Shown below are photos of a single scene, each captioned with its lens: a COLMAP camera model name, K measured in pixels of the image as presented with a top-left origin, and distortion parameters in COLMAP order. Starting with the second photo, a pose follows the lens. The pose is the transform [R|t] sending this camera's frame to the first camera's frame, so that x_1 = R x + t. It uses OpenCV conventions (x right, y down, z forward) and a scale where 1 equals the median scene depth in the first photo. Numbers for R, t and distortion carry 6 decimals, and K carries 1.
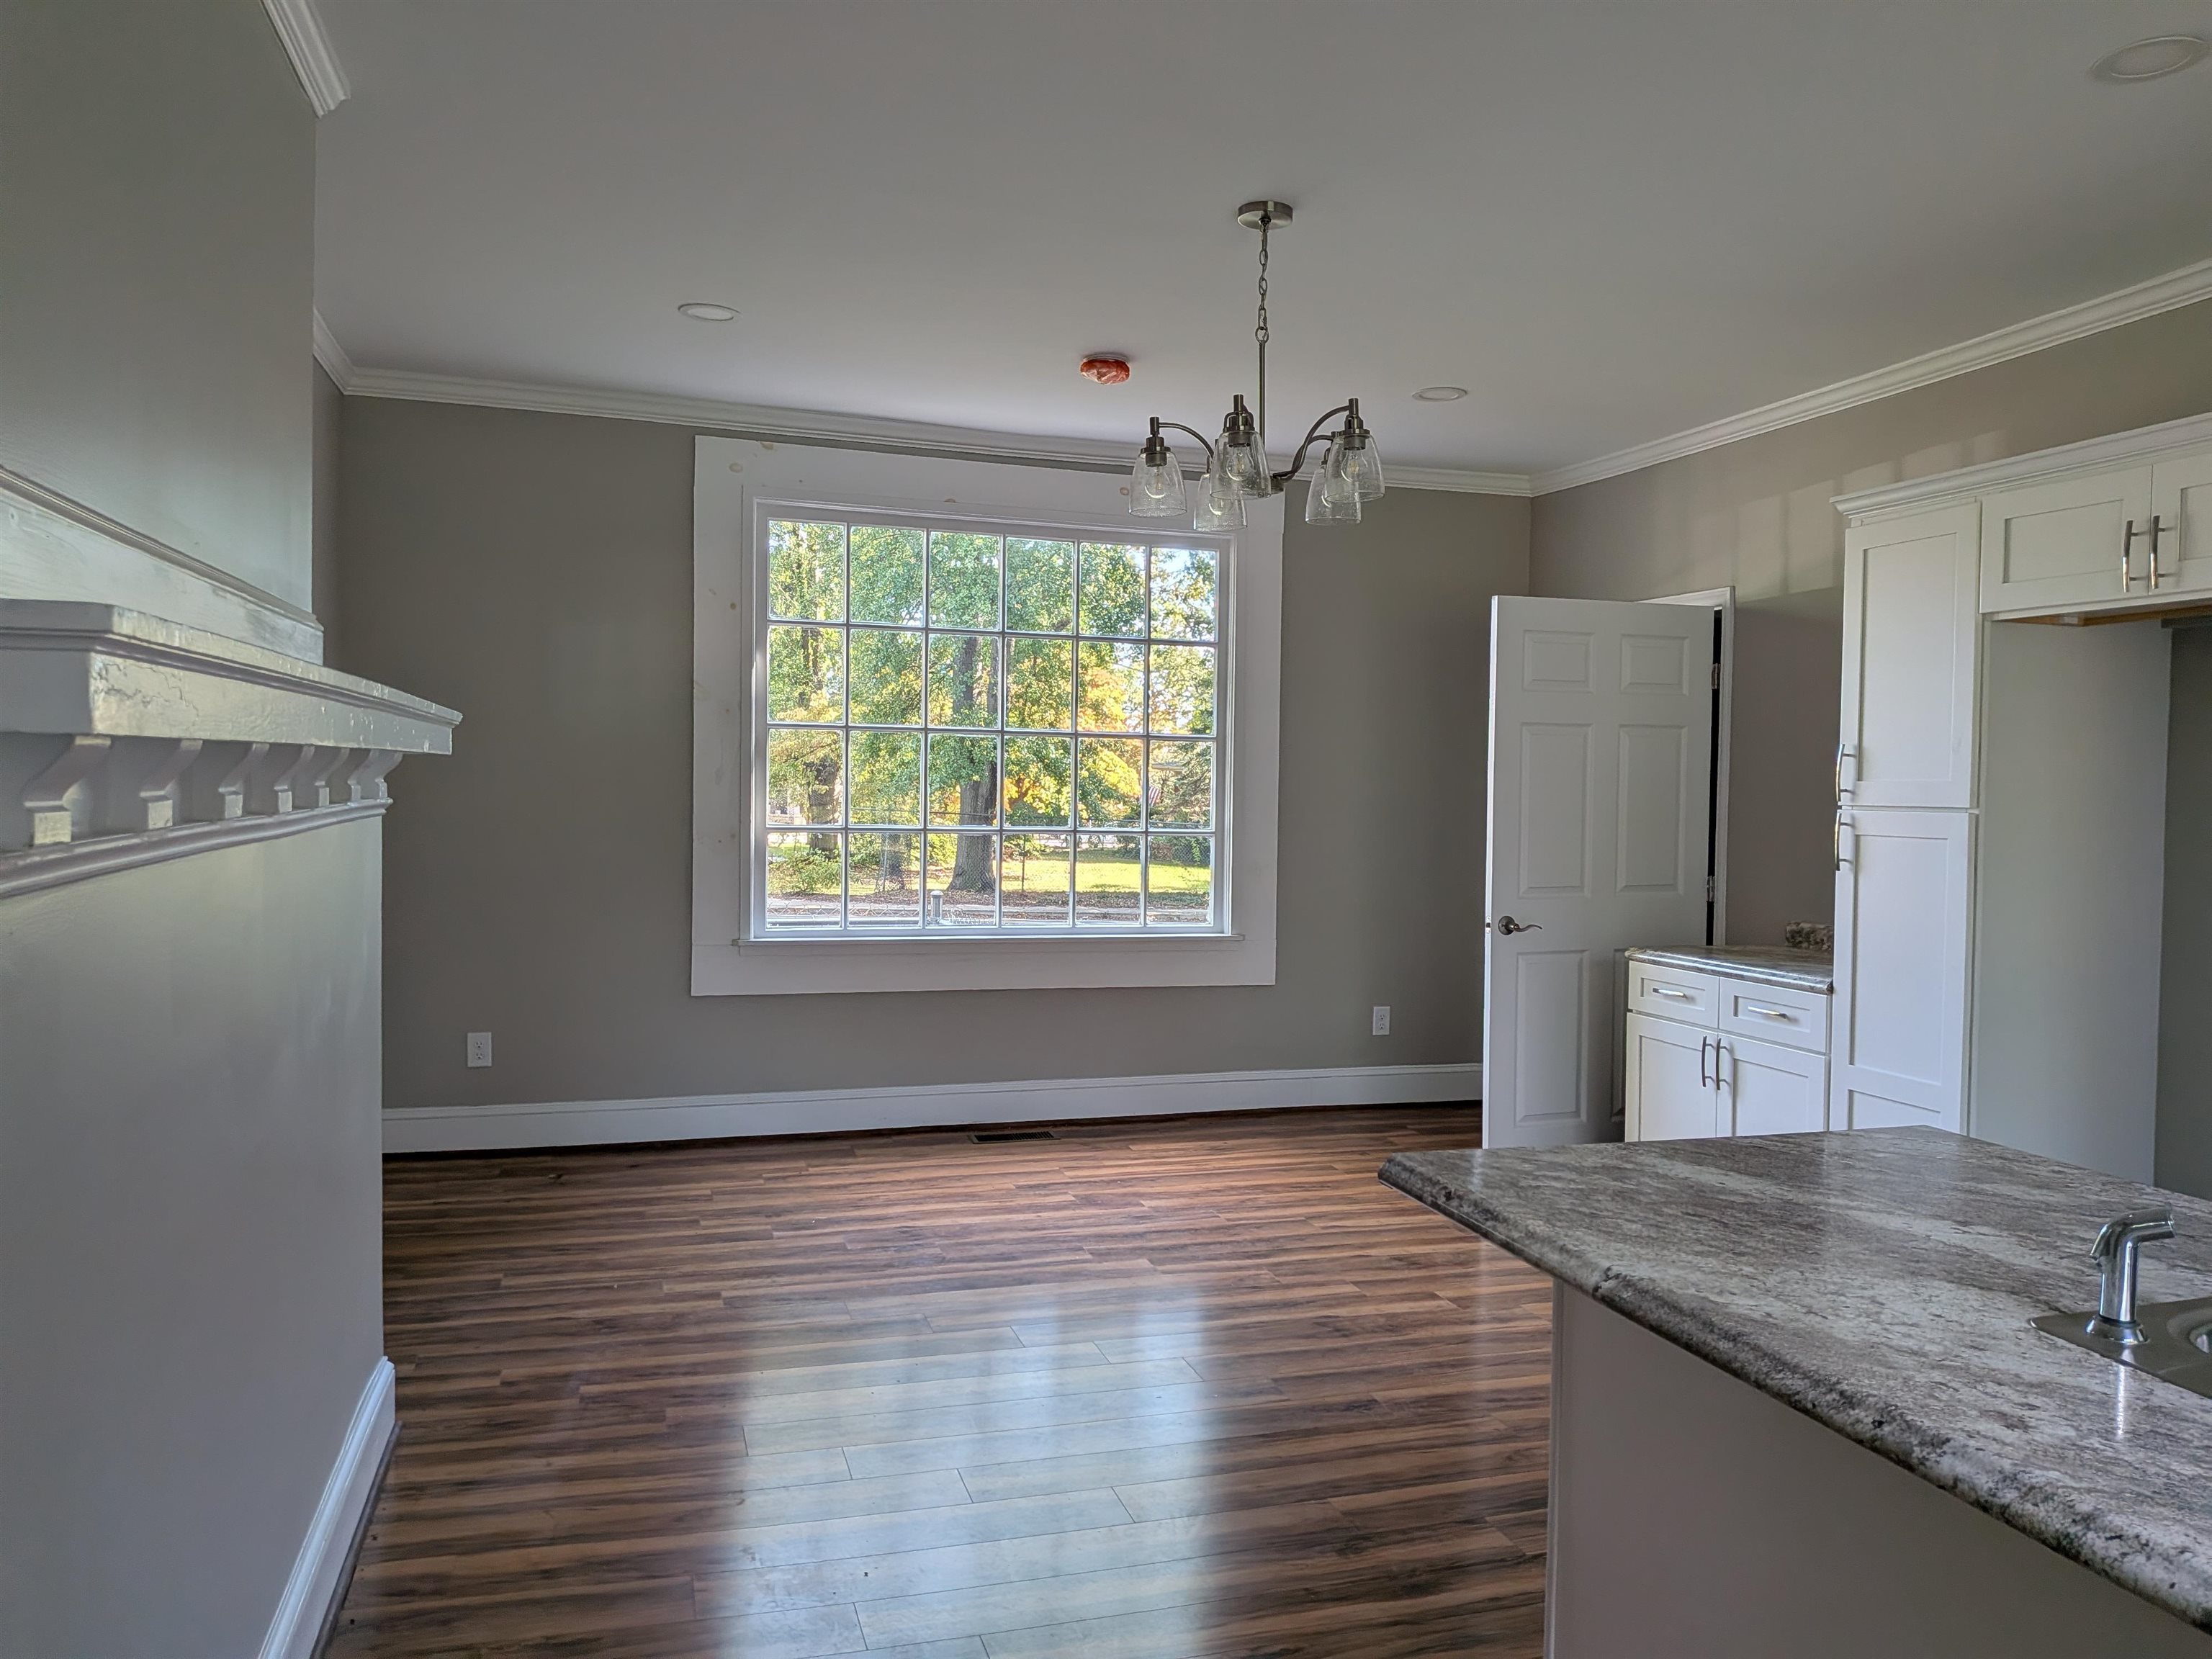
lens RADIAL K [[1651.7, 0, 1157.1], [0, 1651.7, 839.9], [0, 0, 1]] dist [0.110521, -0.127986]
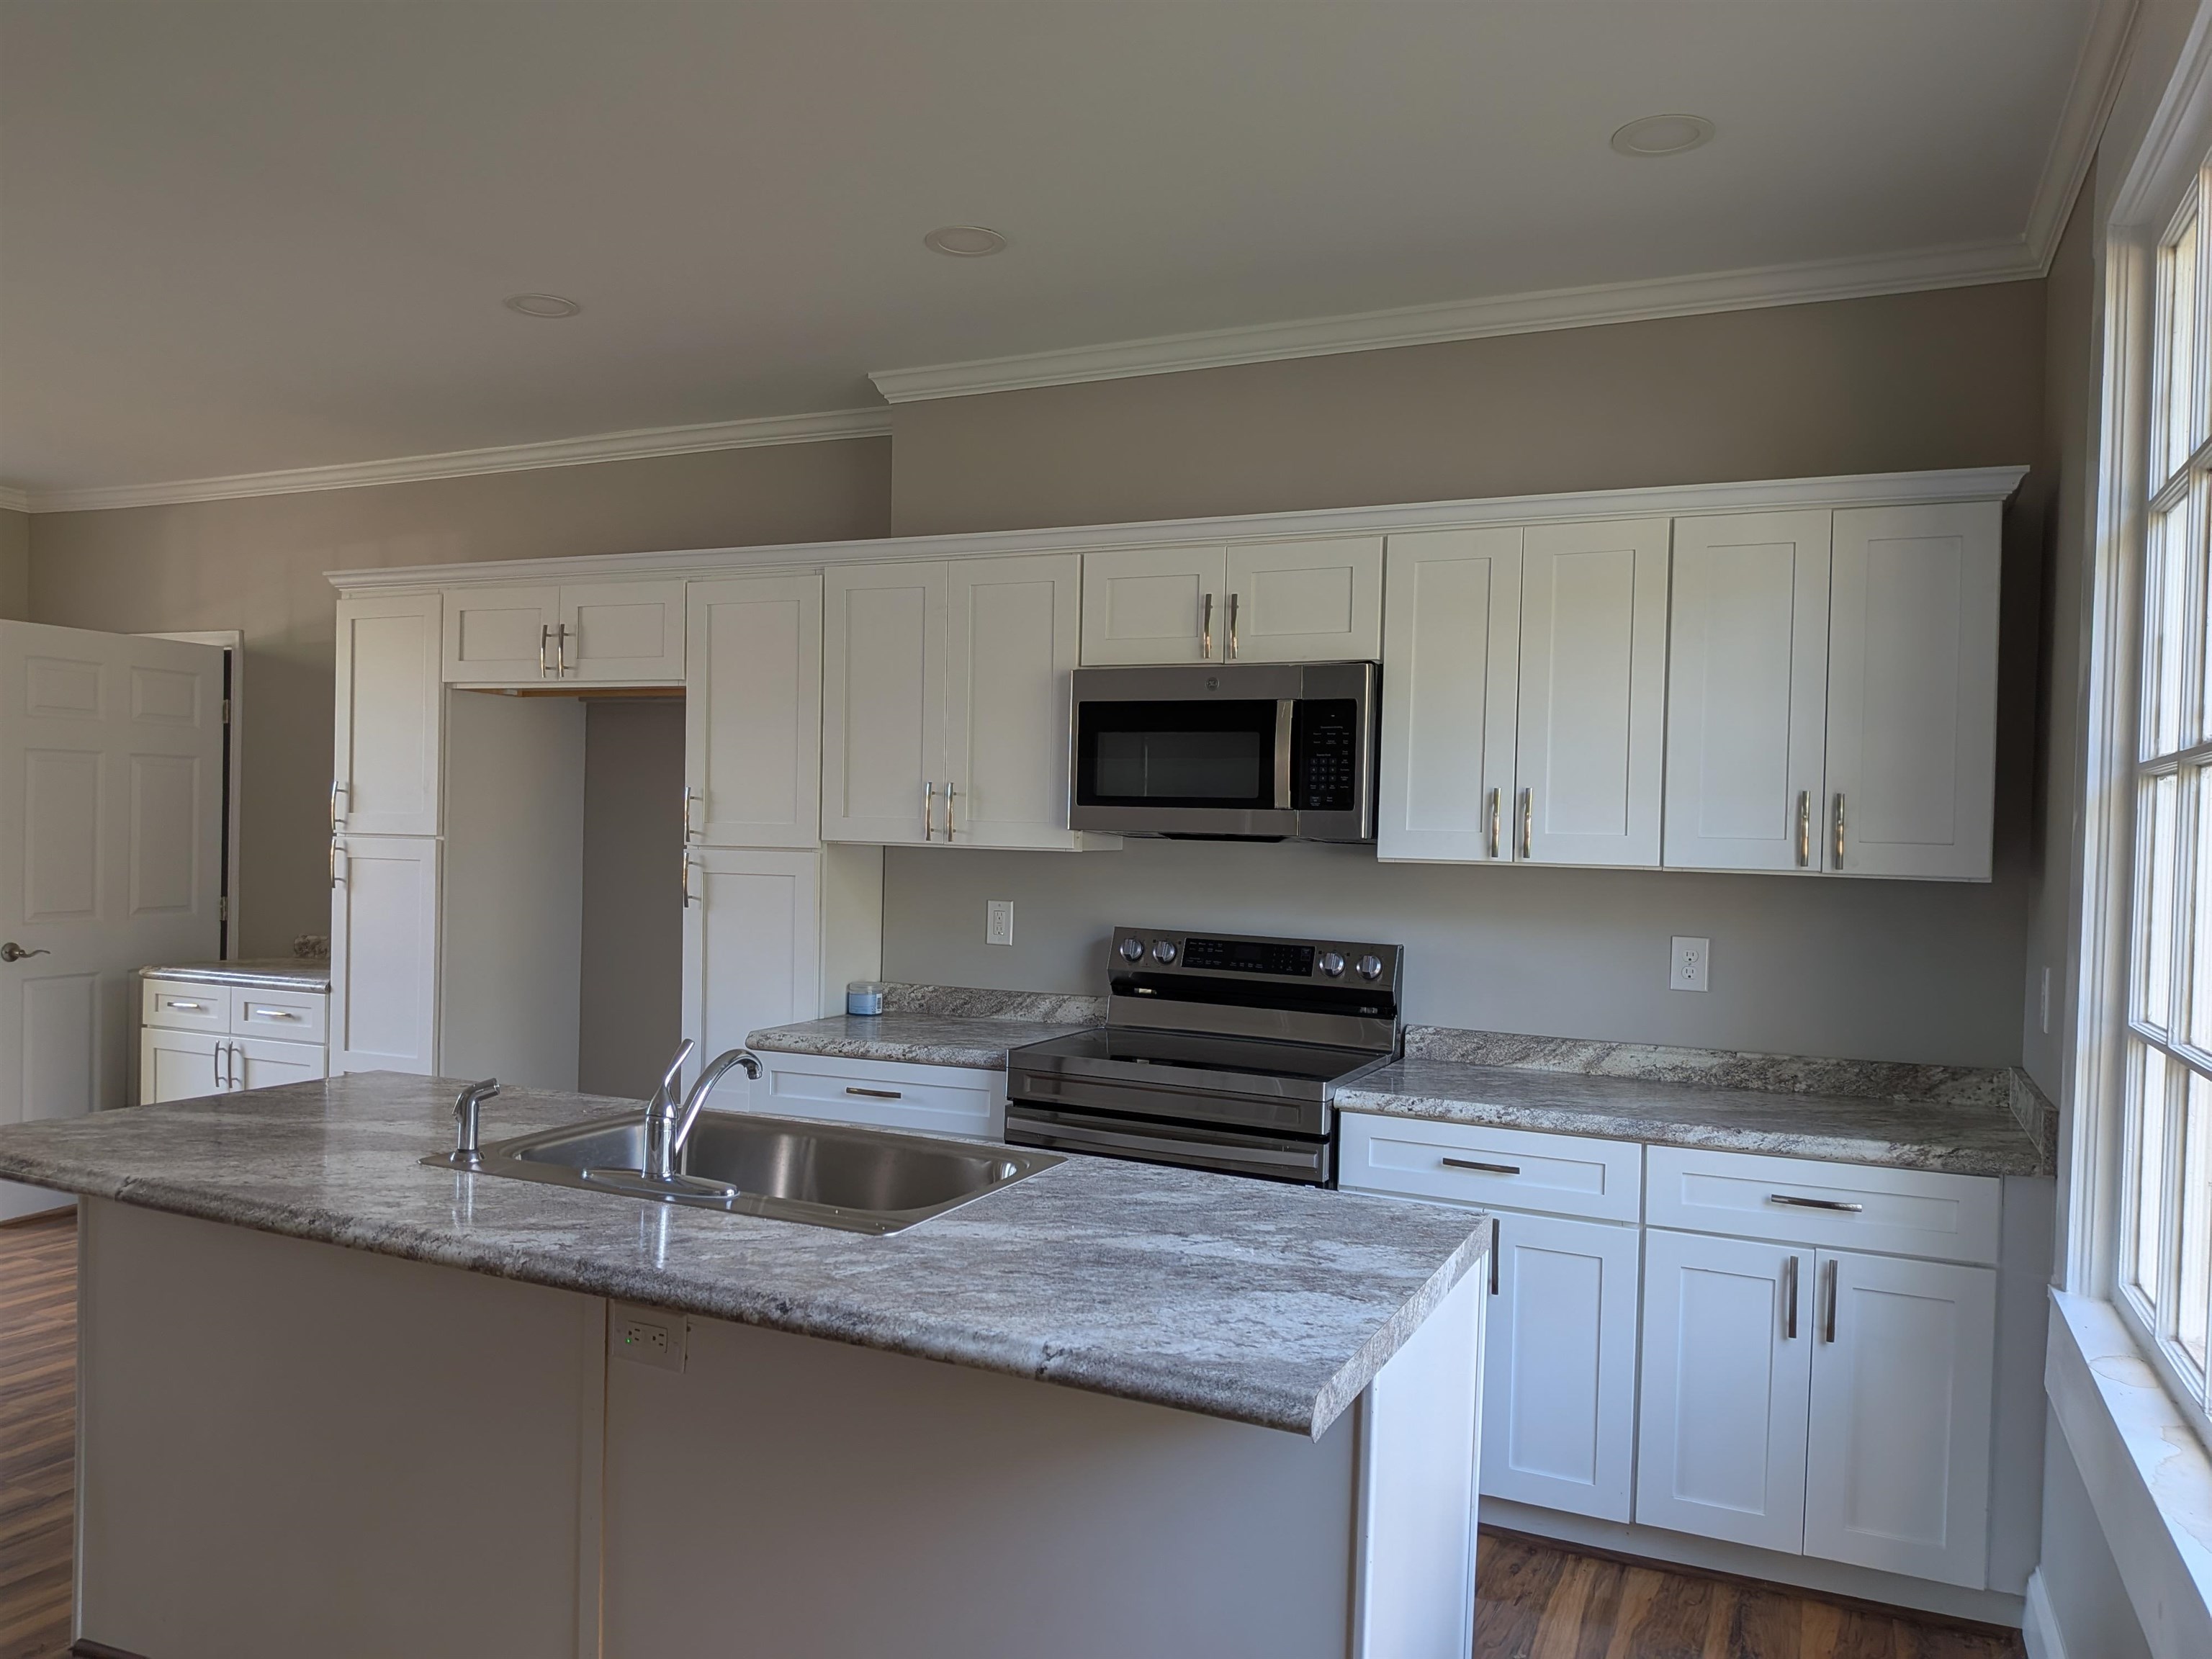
lens RADIAL K [[1579.1, 0, 1101.7], [0, 1579.1, 861.9], [0, 0, 1]] dist [0.017577, -0.072837]
pose [[0.679297, -0.011196, 0.733779, -0.059734], [0.011190, 0.999925, 0.004898, 0.000599], [-0.733779, 0.004883, 0.679371, -0.213095]]
